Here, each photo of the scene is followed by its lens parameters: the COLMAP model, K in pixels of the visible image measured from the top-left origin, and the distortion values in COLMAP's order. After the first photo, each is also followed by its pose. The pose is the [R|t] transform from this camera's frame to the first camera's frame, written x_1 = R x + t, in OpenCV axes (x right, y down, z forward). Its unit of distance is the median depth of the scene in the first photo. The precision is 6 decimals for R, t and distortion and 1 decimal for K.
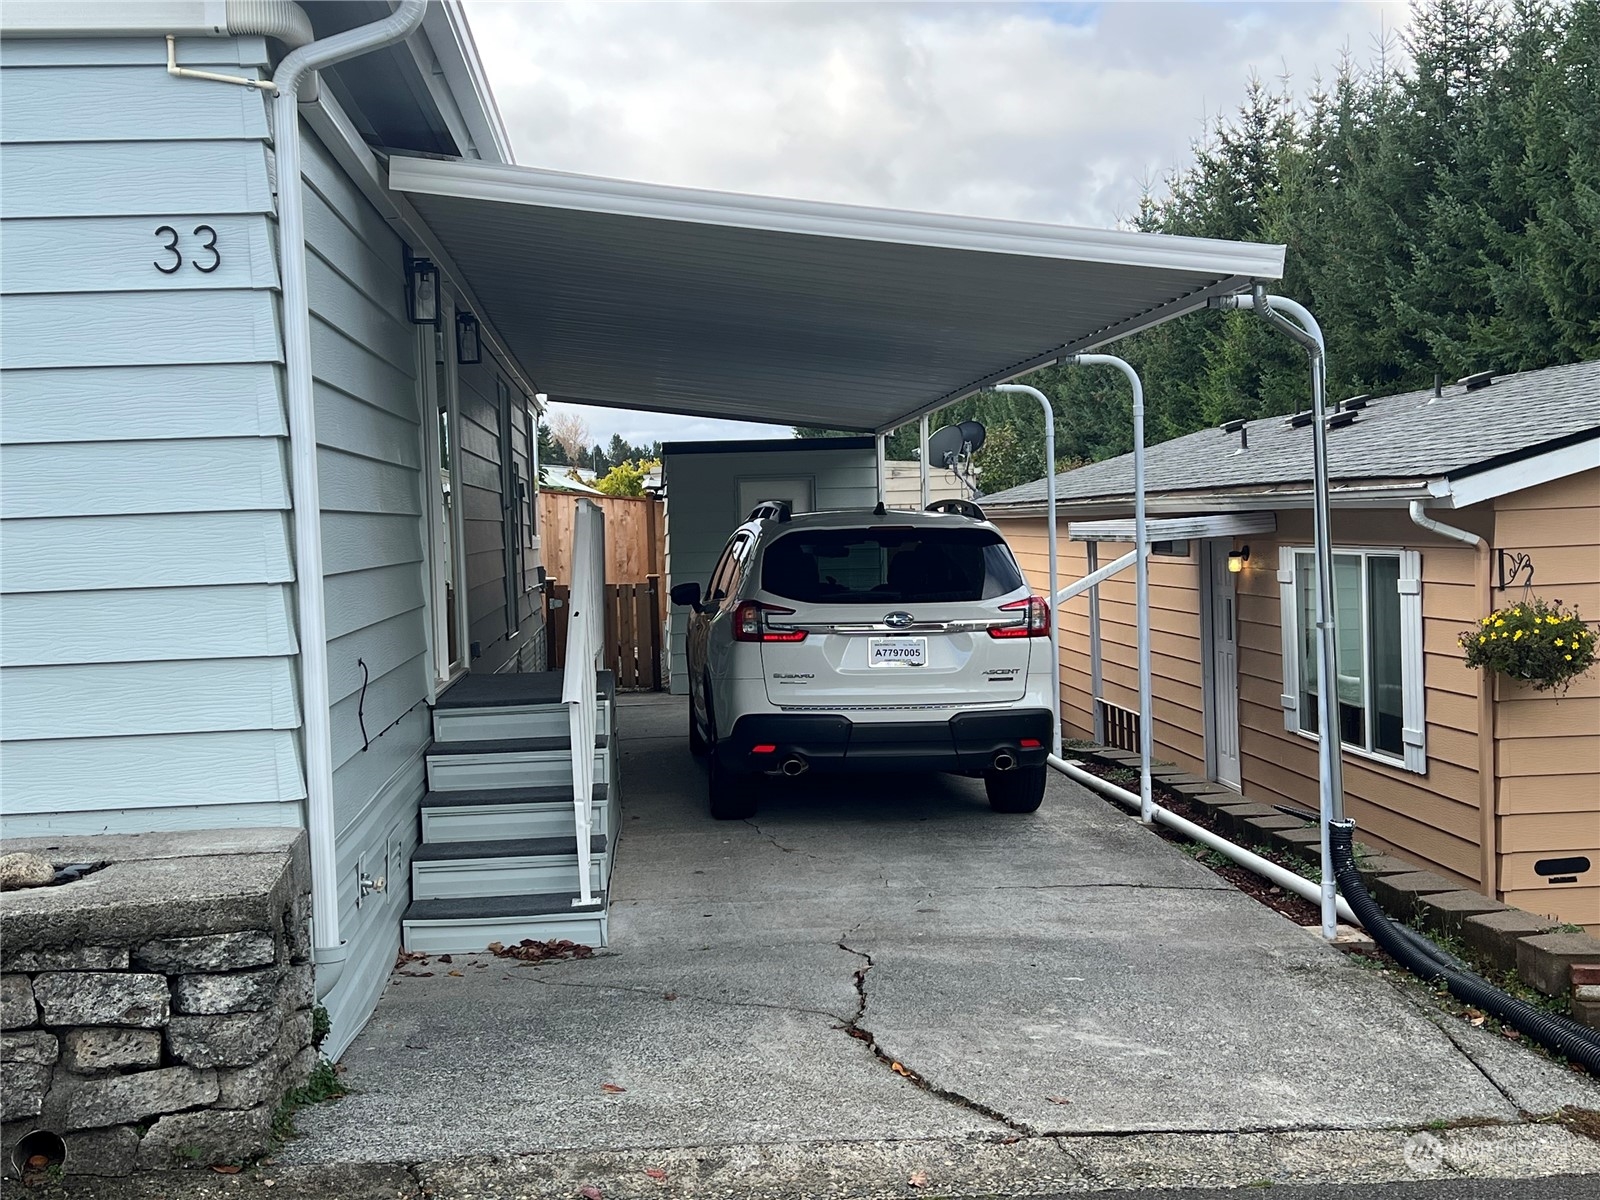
lens RADIAL K [[1762.8, 0, 800.0], [0, 1762.8, 600.0], [0, 0, 1]] dist [0.114573, -0.233771]
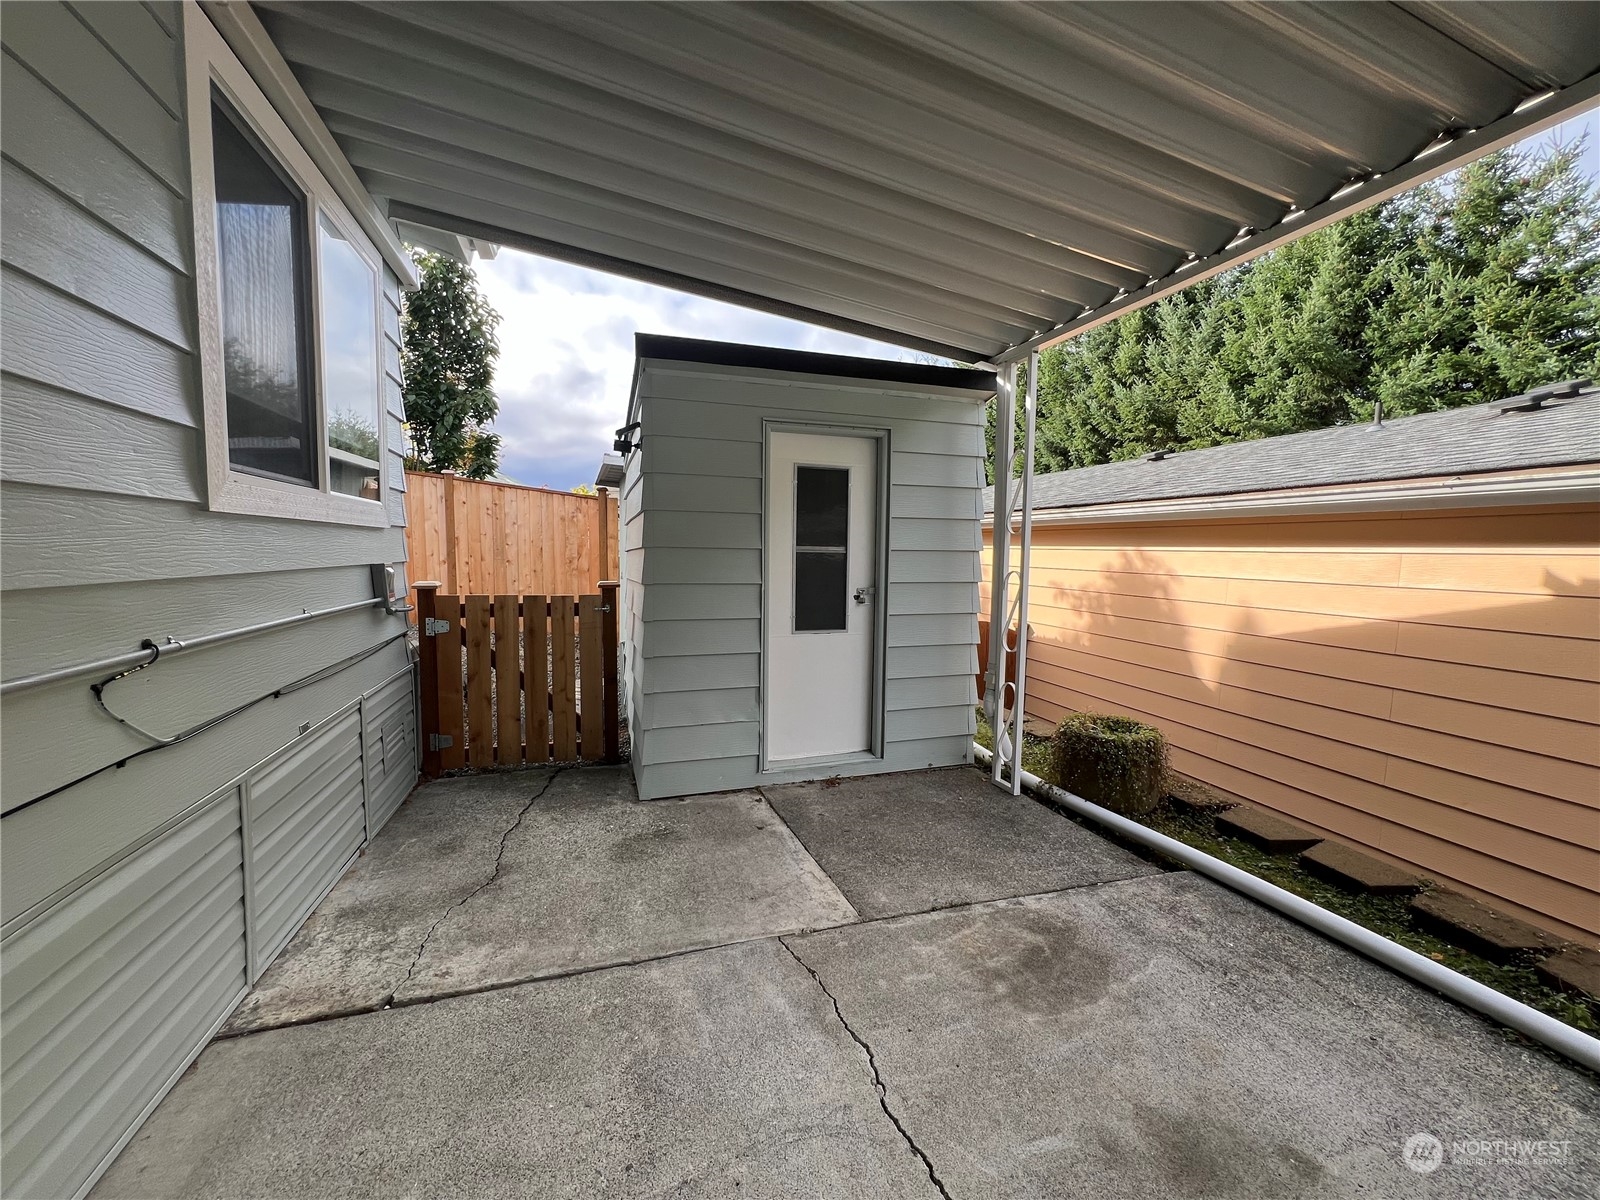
lens RADIAL K [[639.1, 0, 800.0], [0, 639.1, 600.0], [0, 0, 1]] dist [0.000224, -0.000013]
pose [[0.975379, 0.021792, 0.219454, -0.074891], [-0.030309, 0.998909, 0.035517, -0.020428], [-0.218441, -0.041294, 0.974976, 0.858773]]
